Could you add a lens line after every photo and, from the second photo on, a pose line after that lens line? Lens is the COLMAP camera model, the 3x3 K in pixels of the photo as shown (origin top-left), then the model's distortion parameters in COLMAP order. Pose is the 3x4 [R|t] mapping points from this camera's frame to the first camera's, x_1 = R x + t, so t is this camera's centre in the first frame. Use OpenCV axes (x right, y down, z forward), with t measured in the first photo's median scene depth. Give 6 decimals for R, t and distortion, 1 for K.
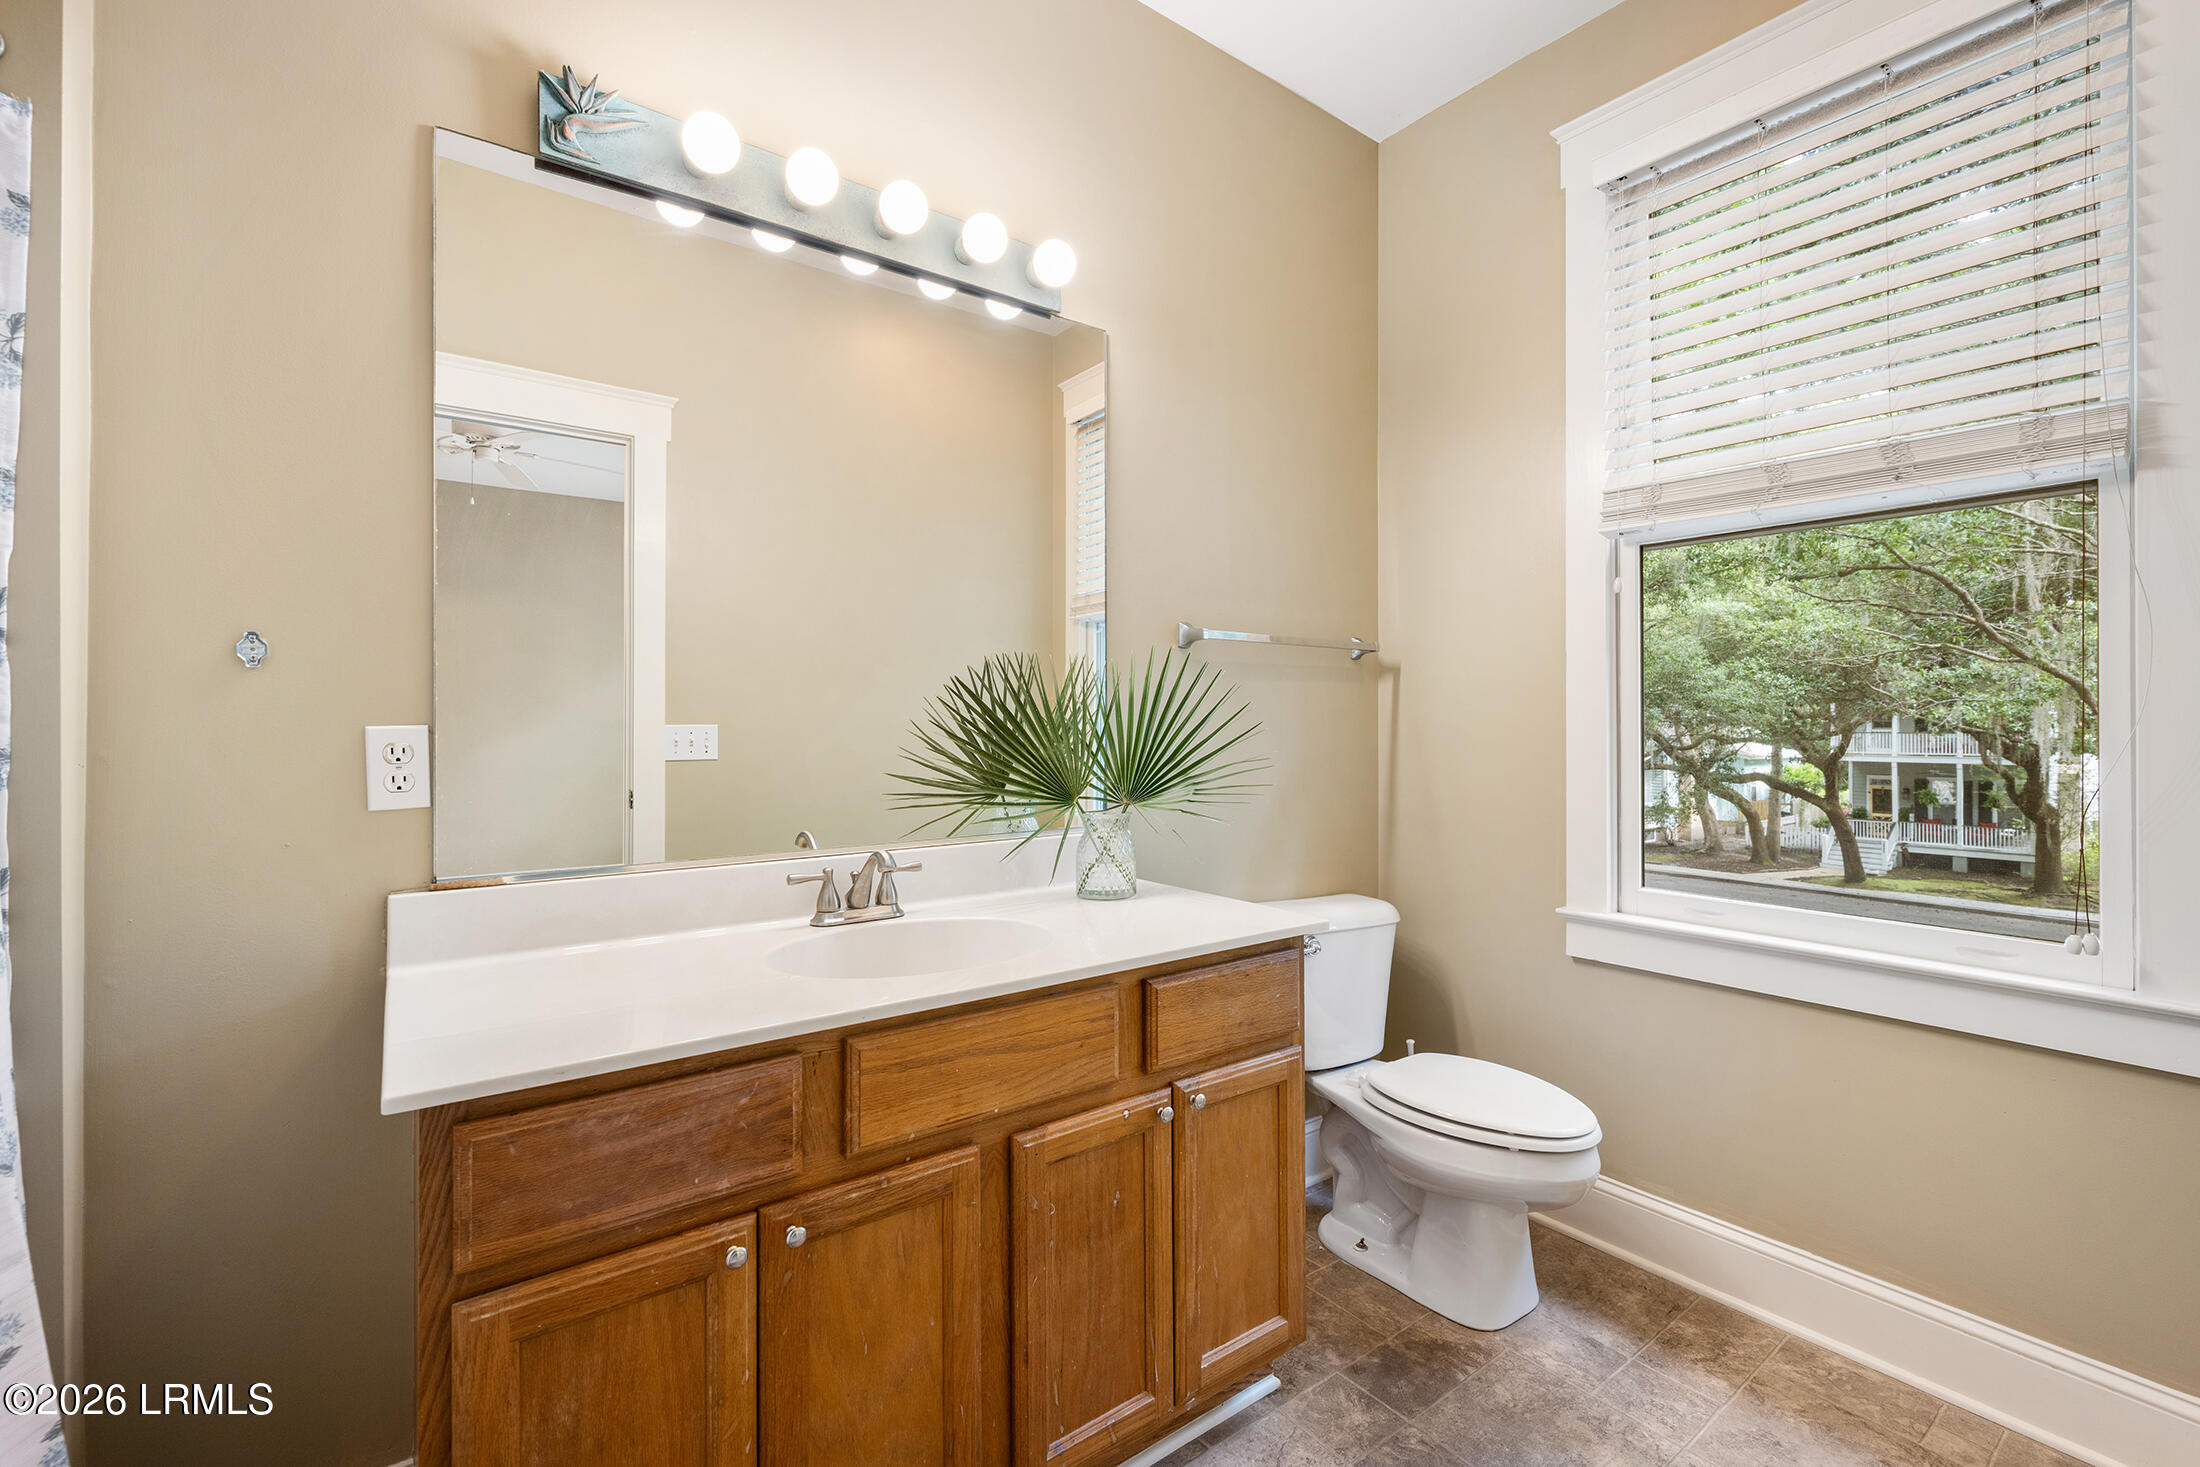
lens RADIAL K [[956.3, 0, 1100.0], [0, 956.3, 733.5], [0, 0, 1]] dist [0.001148, 0.000143]
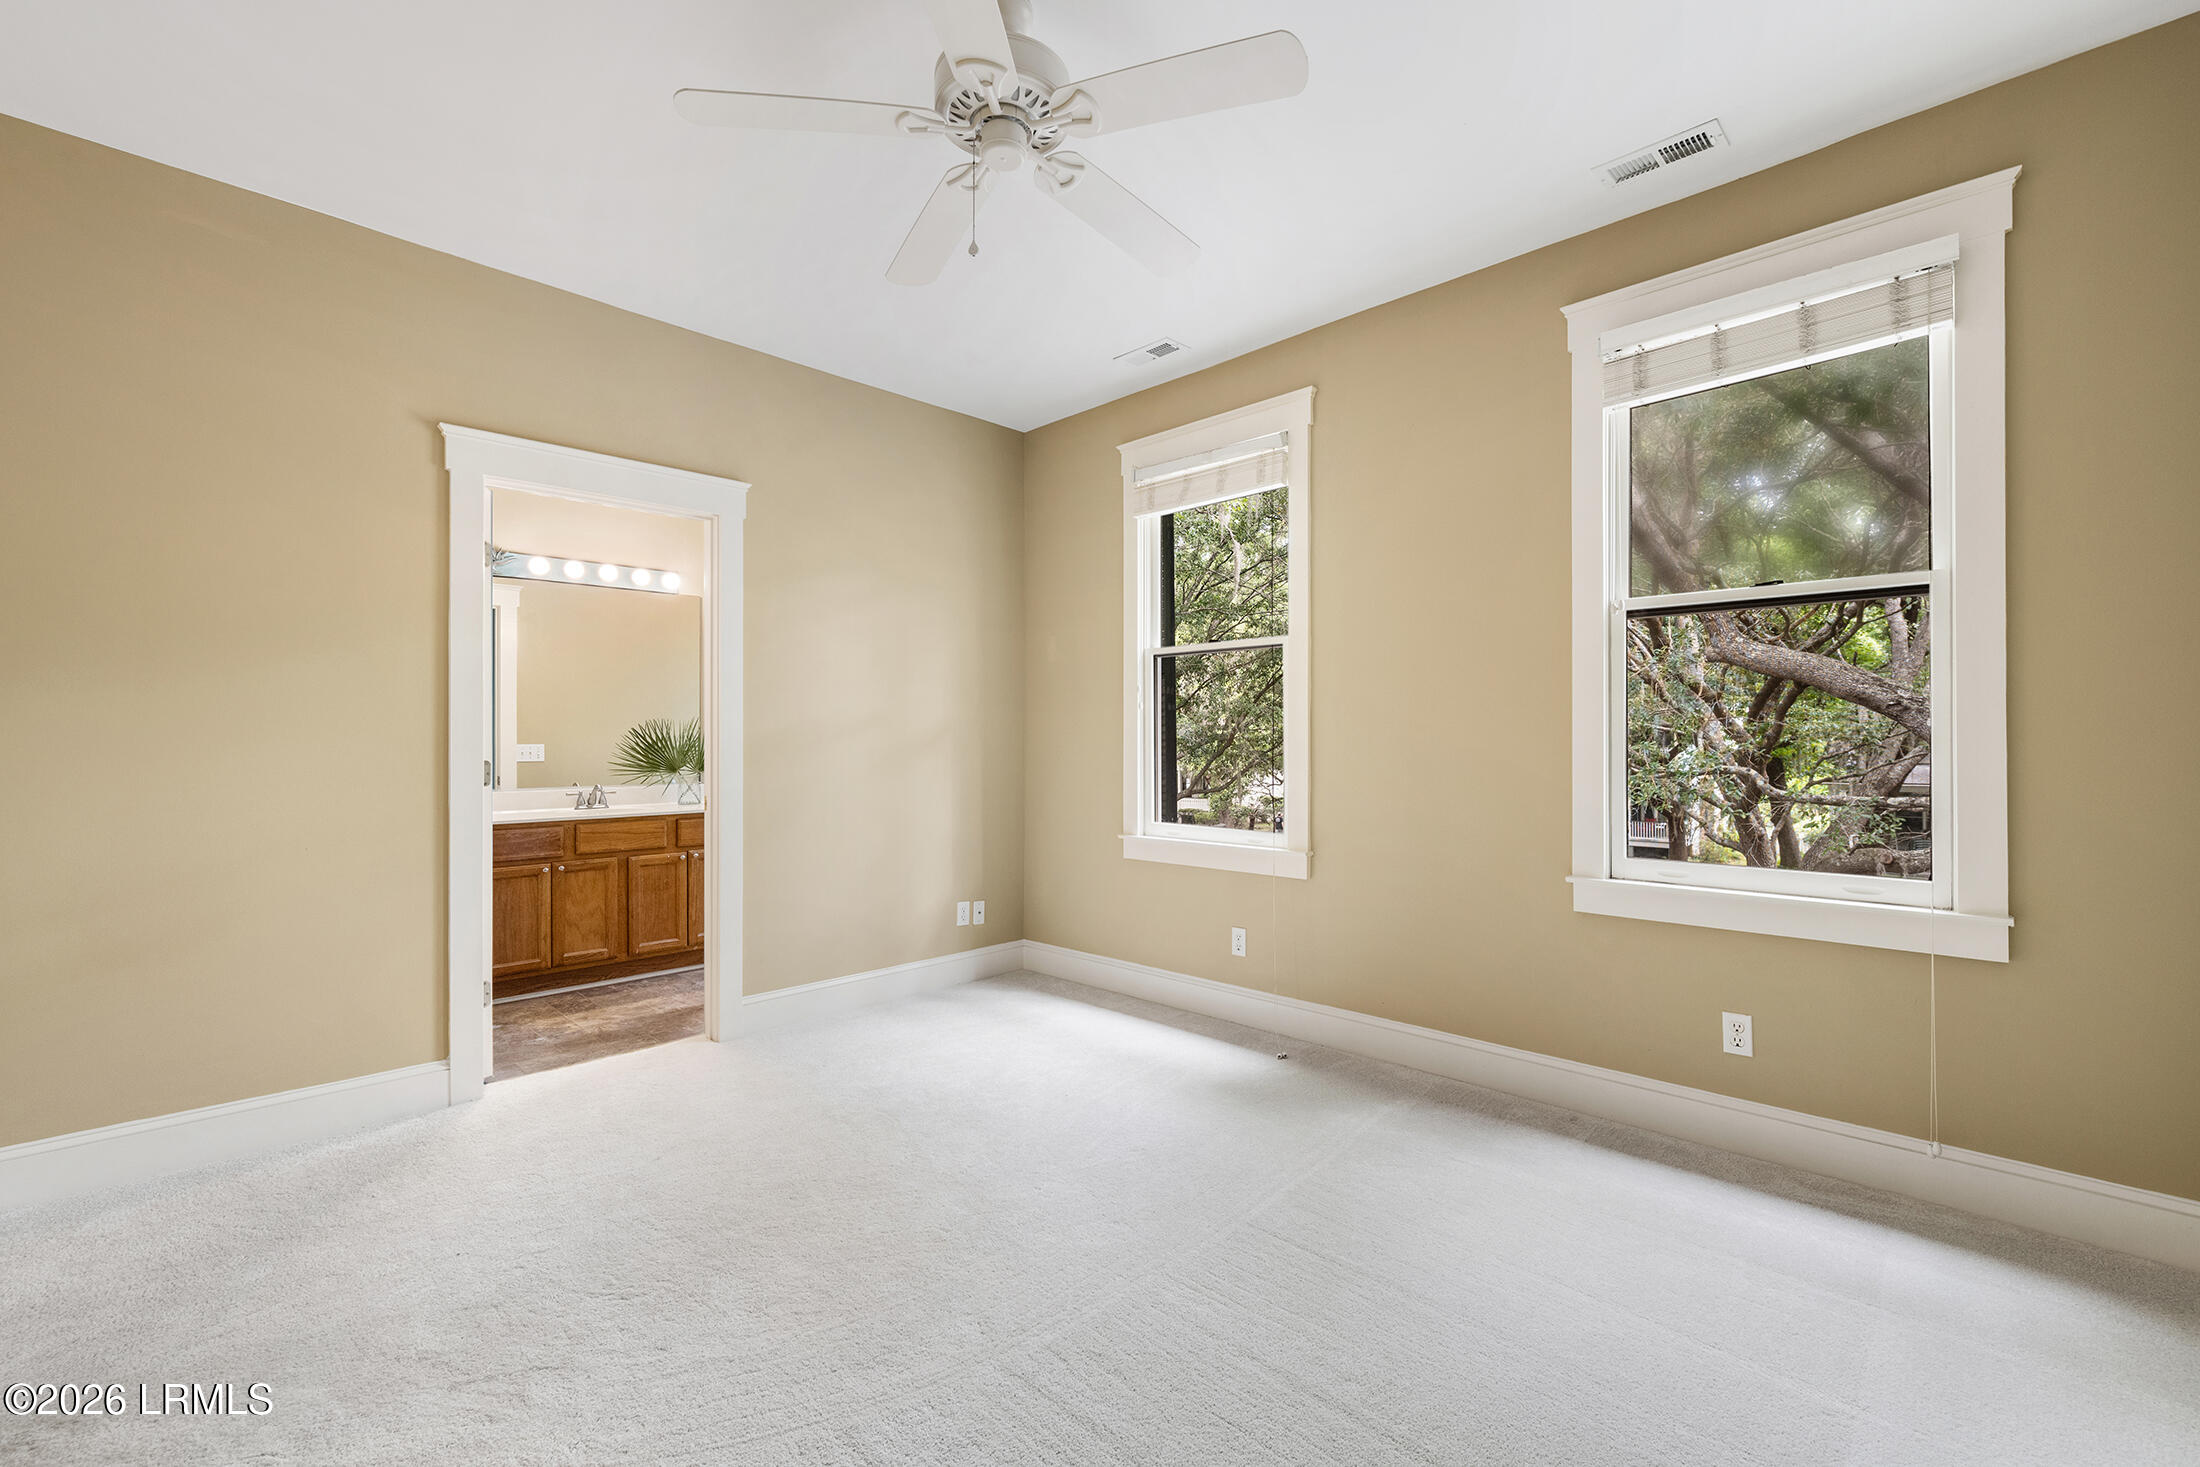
lens RADIAL K [[936.2, 0, 1100.0], [0, 936.2, 733.5], [0, 0, 1]] dist [0.001877, -0.000007]
pose [[0.988824, -0.004435, 0.149024, 1.144567], [0.006731, 0.999866, -0.014906, 0.013730], [-0.148938, 0.015742, 0.988721, -2.780206]]
